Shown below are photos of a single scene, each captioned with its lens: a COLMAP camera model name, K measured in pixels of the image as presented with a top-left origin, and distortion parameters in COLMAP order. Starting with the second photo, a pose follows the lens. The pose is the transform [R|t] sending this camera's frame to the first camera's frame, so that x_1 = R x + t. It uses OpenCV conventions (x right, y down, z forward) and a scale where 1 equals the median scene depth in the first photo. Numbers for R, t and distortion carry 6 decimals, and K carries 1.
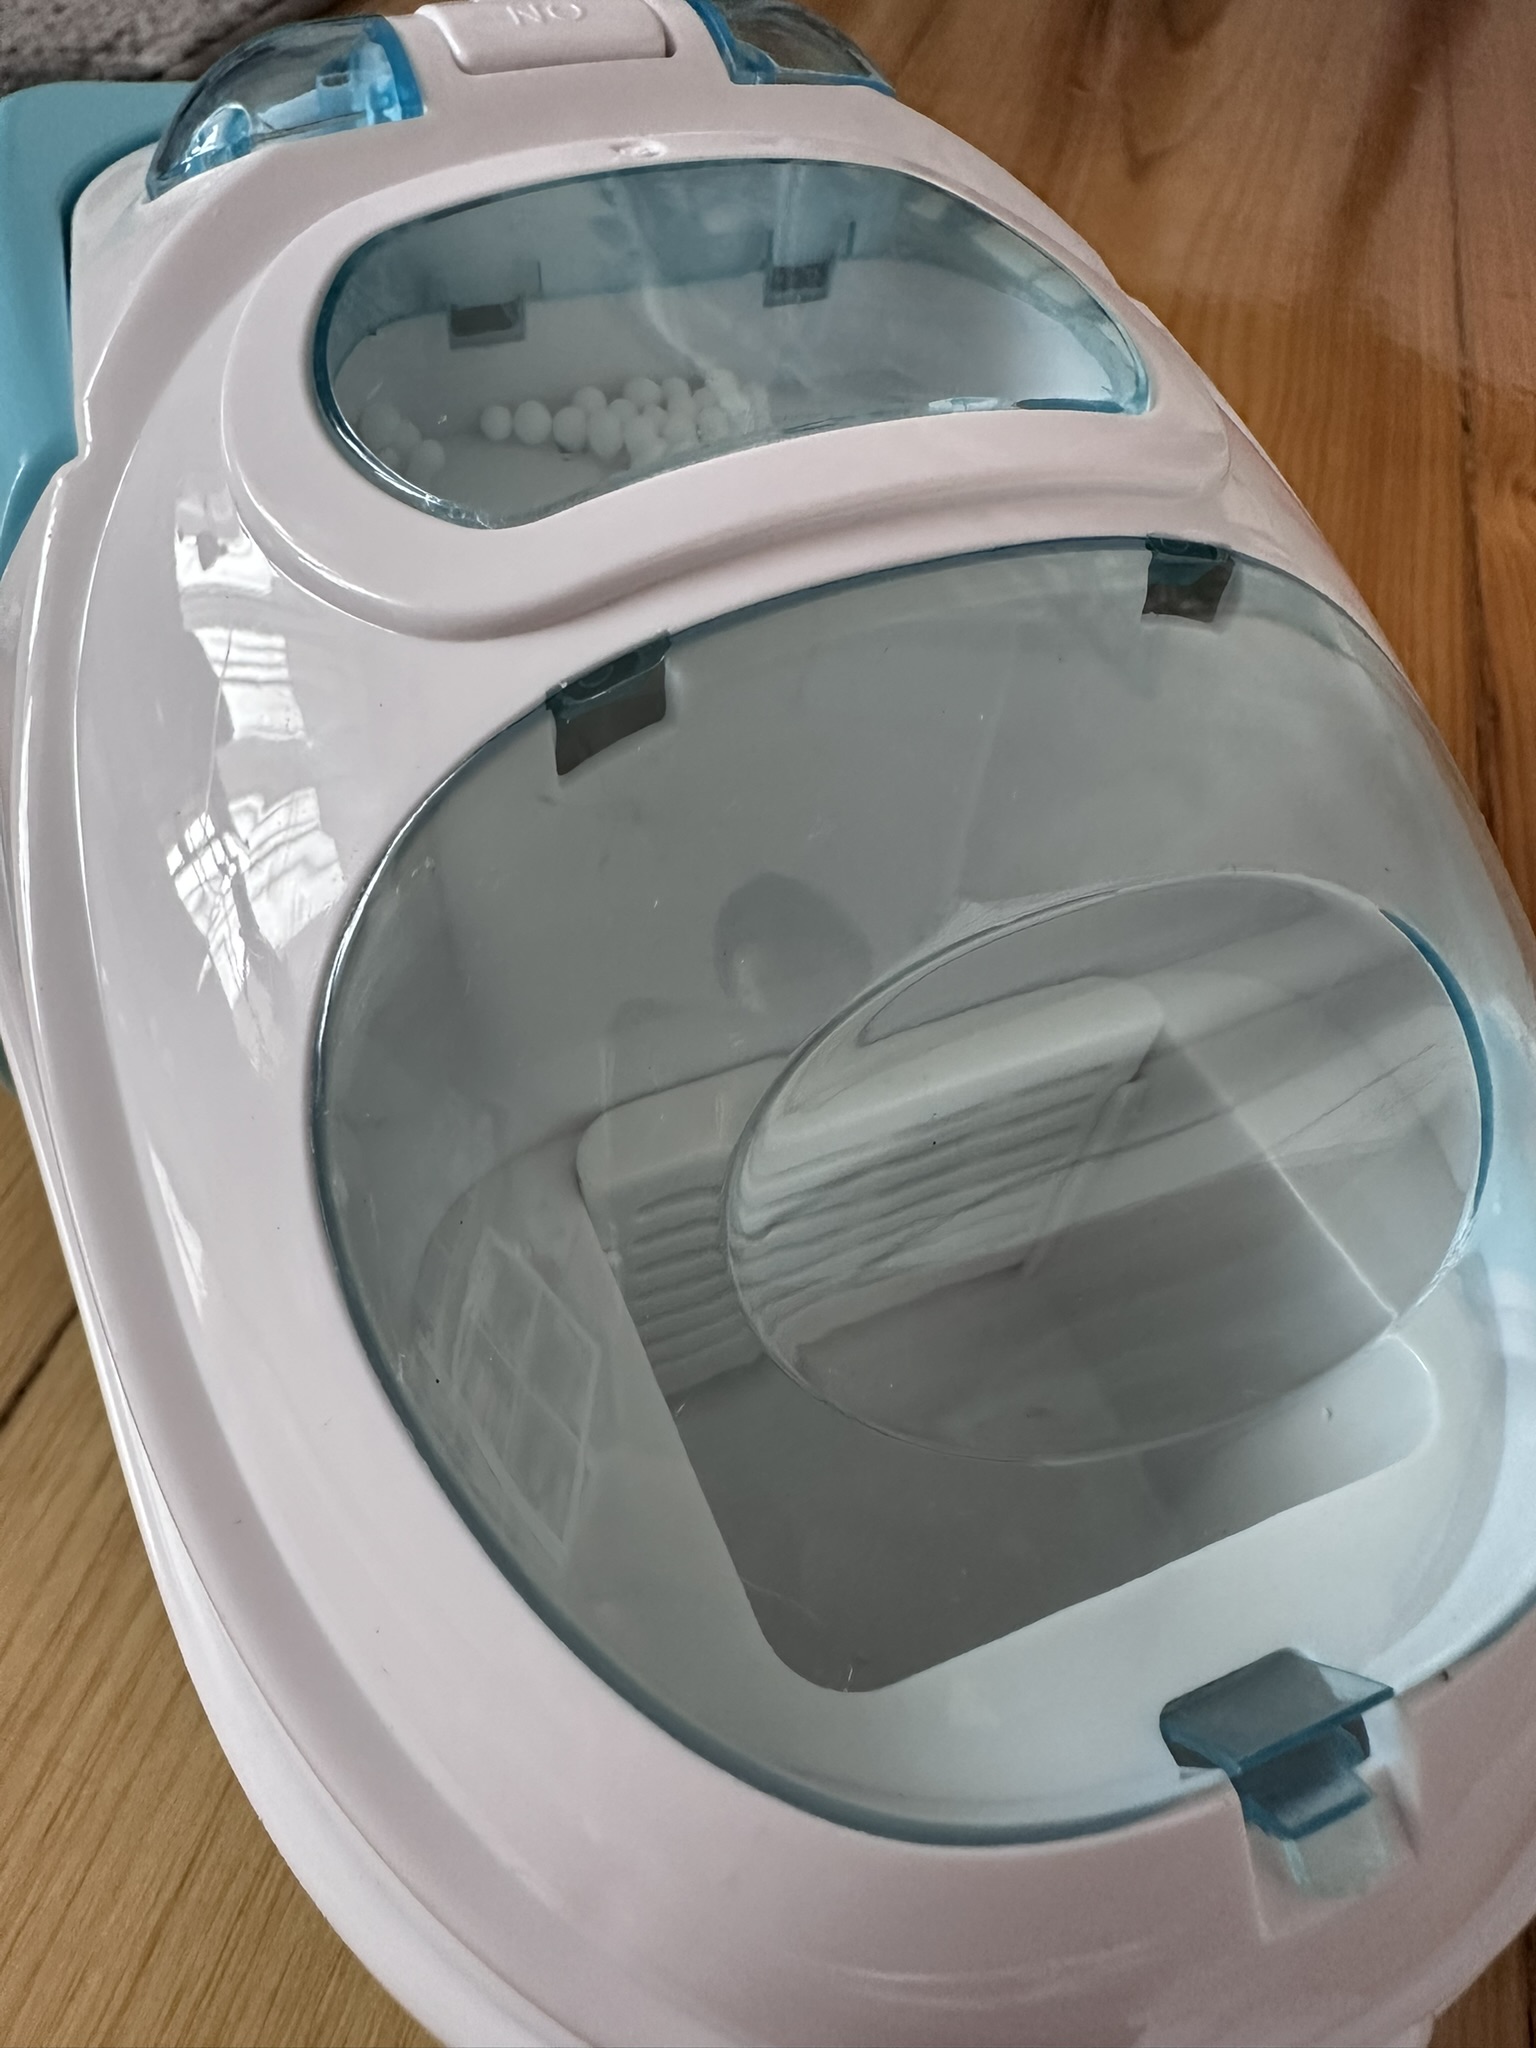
lens RADIAL K [[1436.0, 0, 768.0], [0, 1436.0, 1024.0], [0, 0, 1]] dist [-0.100682, -0.000520]
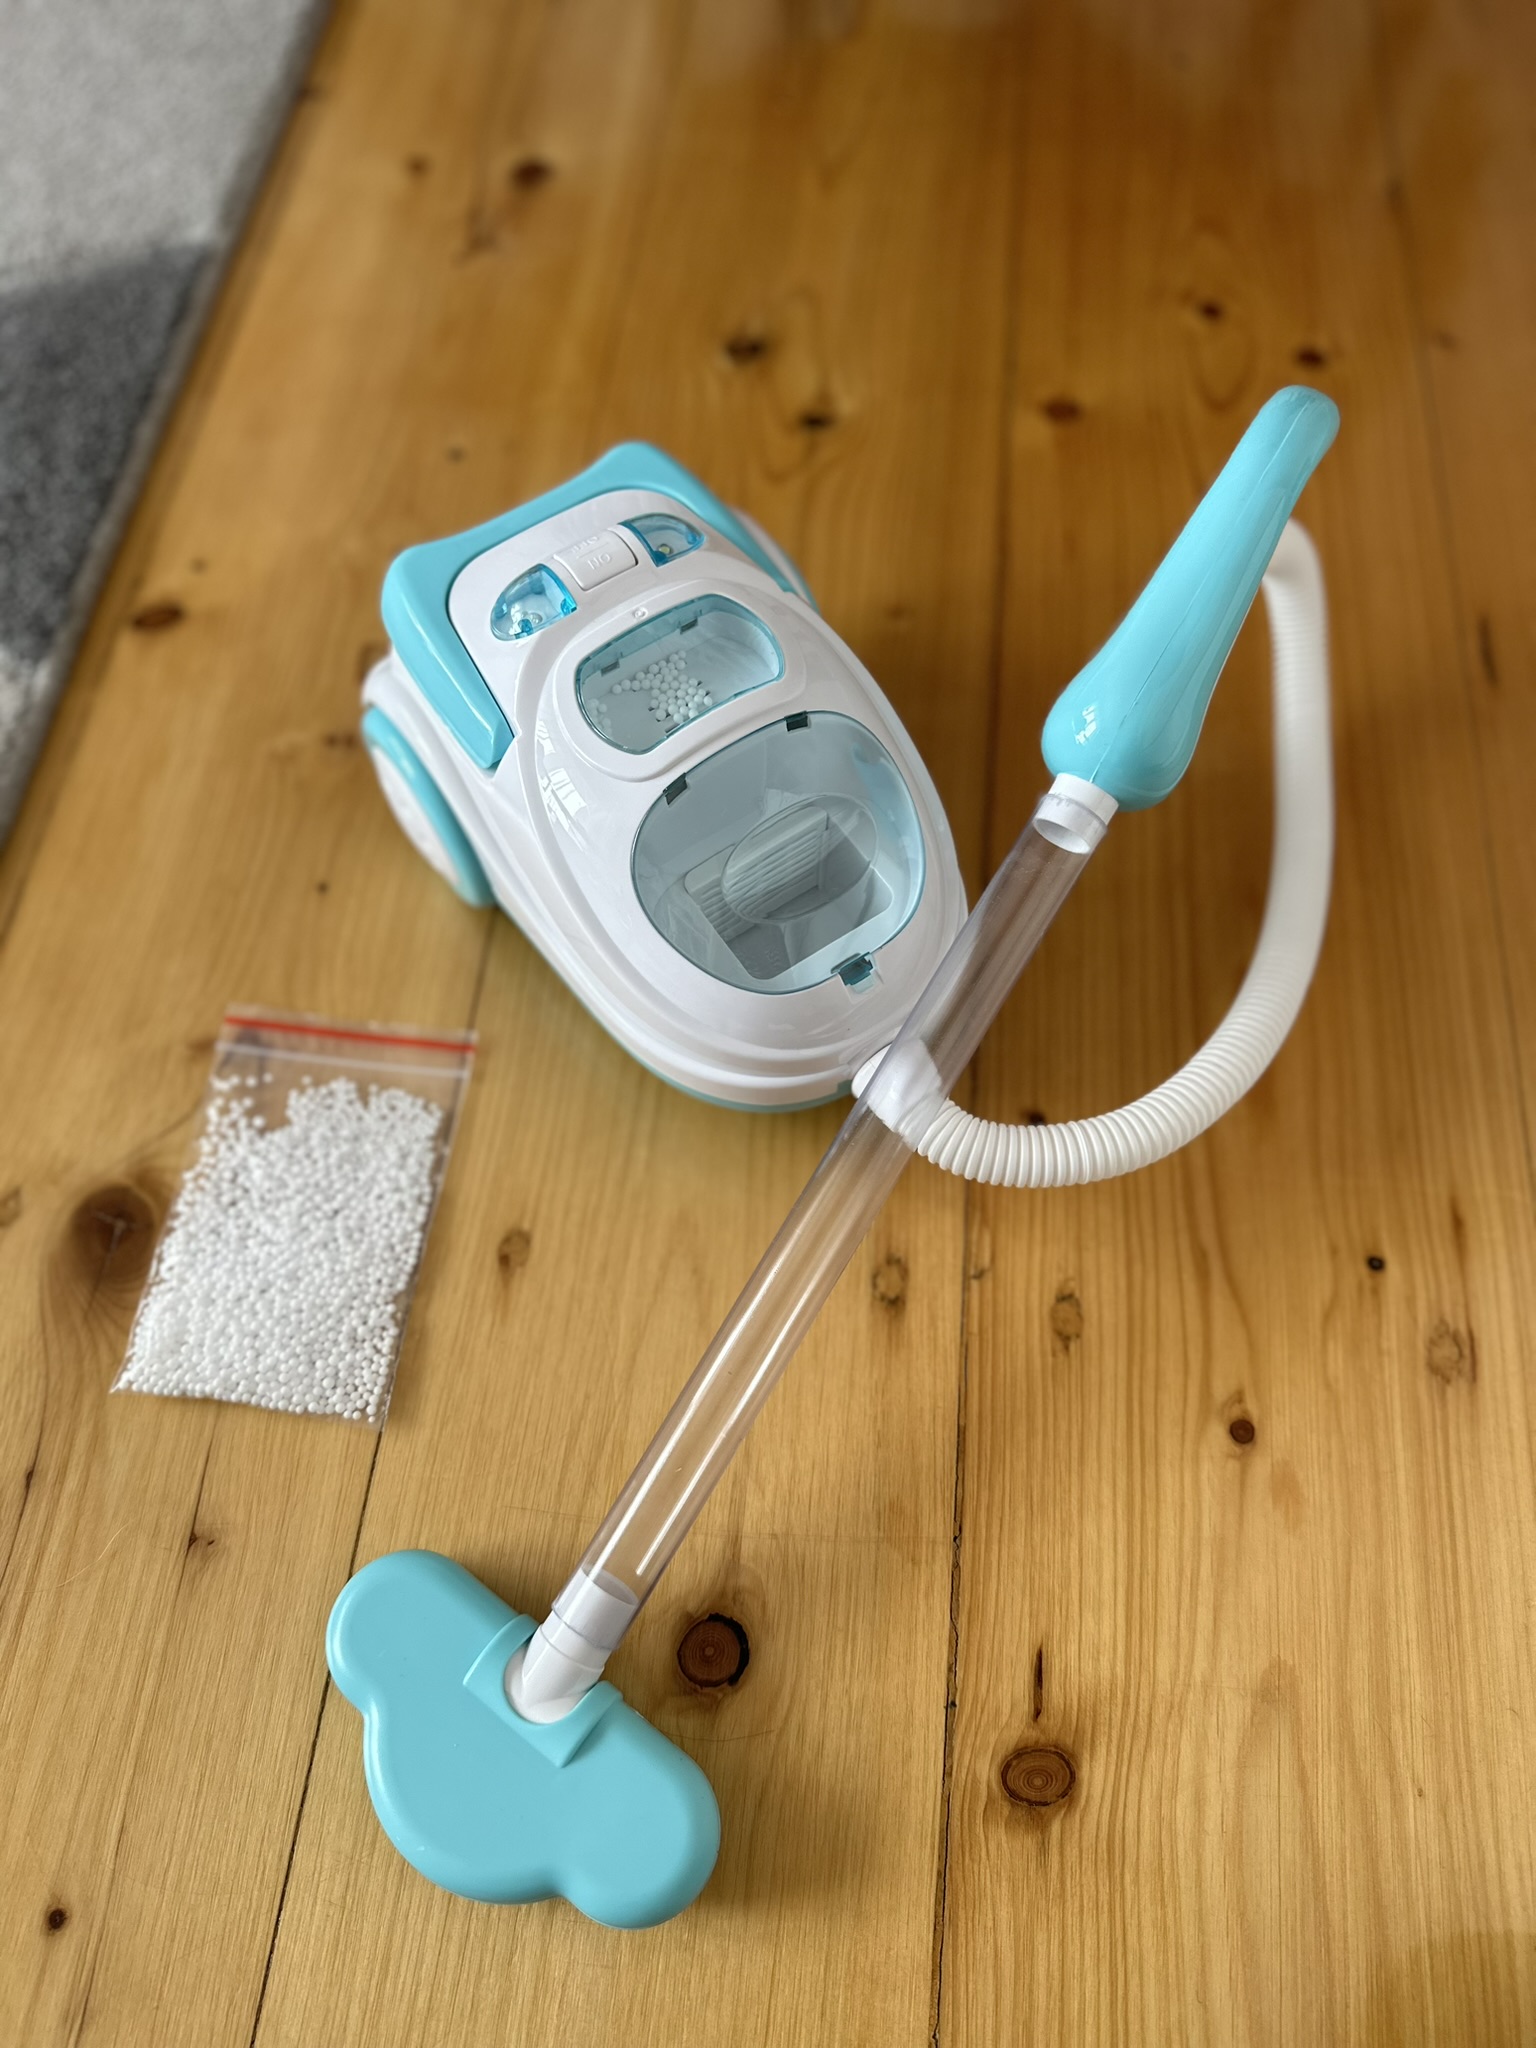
lens RADIAL K [[1432.9, 0, 768.0], [0, 1432.9, 1024.0], [0, 0, 1]] dist [-0.000357, -0.000335]
pose [[0.973153, -0.218194, -0.073241, 0.281245], [0.228970, 0.950100, 0.211855, -0.326743], [0.023361, -0.222938, 0.974553, -2.940223]]
